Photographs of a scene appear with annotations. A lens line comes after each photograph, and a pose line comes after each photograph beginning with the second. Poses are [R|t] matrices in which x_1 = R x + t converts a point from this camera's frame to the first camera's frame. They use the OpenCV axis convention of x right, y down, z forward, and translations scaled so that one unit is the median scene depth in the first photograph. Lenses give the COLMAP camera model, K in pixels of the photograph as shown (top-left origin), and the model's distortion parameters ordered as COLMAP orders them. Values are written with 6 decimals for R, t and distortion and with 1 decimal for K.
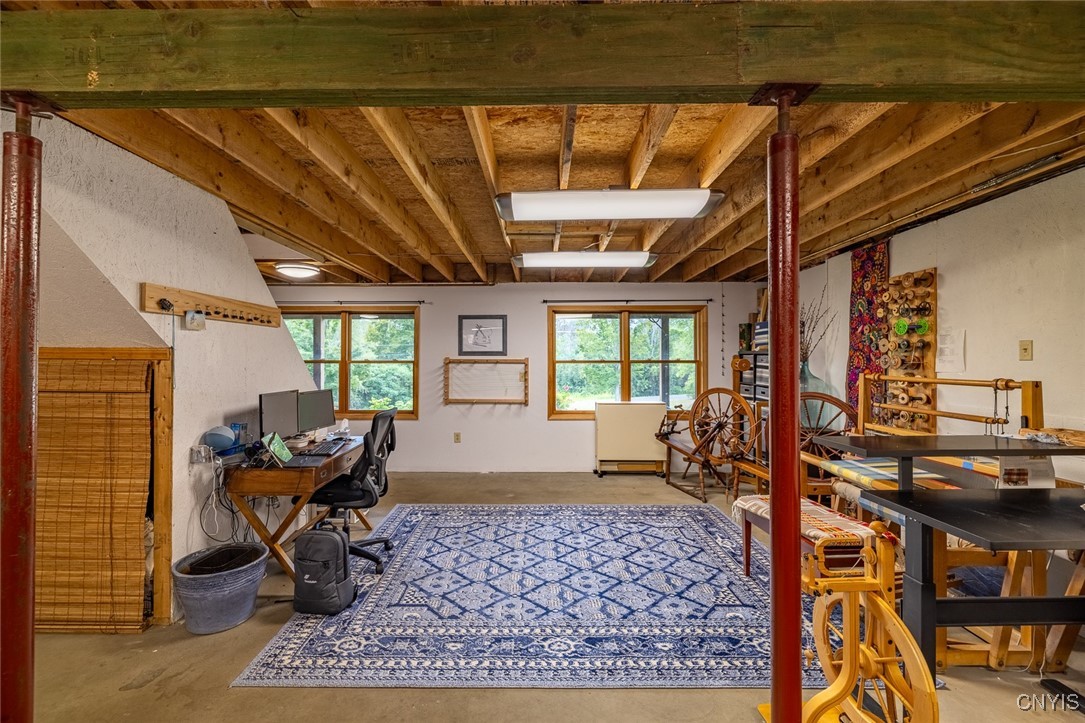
lens RADIAL K [[460.7, 0, 538.8], [0, 460.7, 358.6], [0, 0, 1]] dist [0.002739, -0.000096]
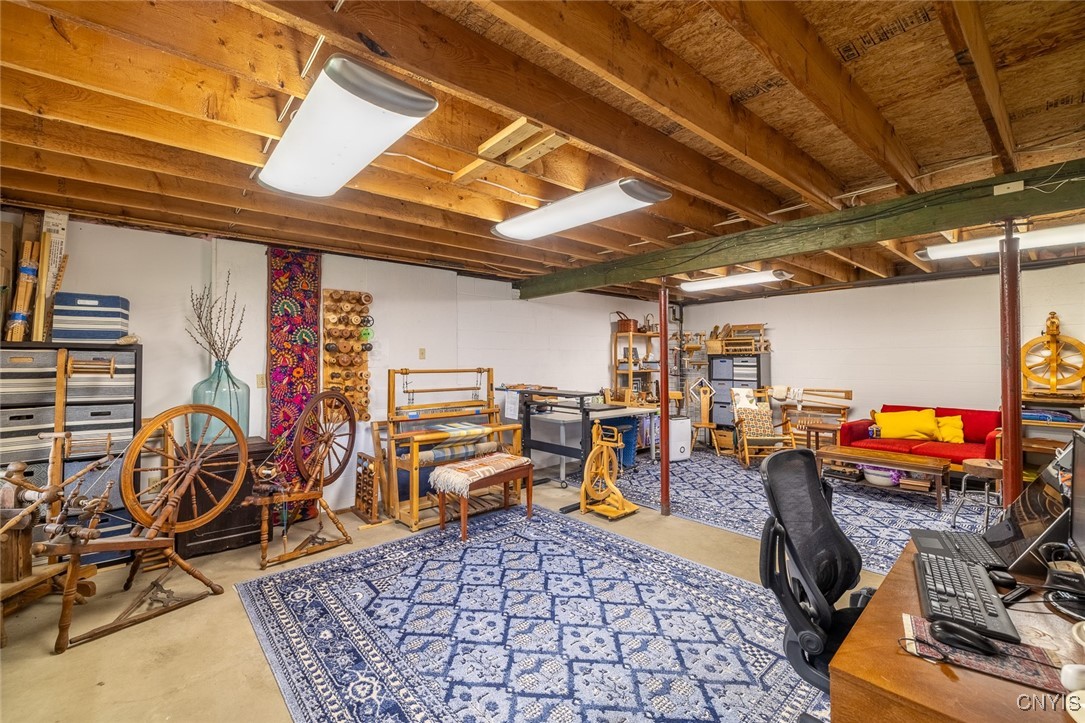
lens RADIAL K [[460.7, 0, 533.5], [0, 460.7, 357.5], [0, 0, 1]] dist [0.002739, -0.000096]
pose [[-0.657641, 0.002936, 0.753326, -0.569619], [-0.002700, 0.999977, -0.006255, 0.005773], [-0.753326, -0.006147, -0.657618, 1.670996]]
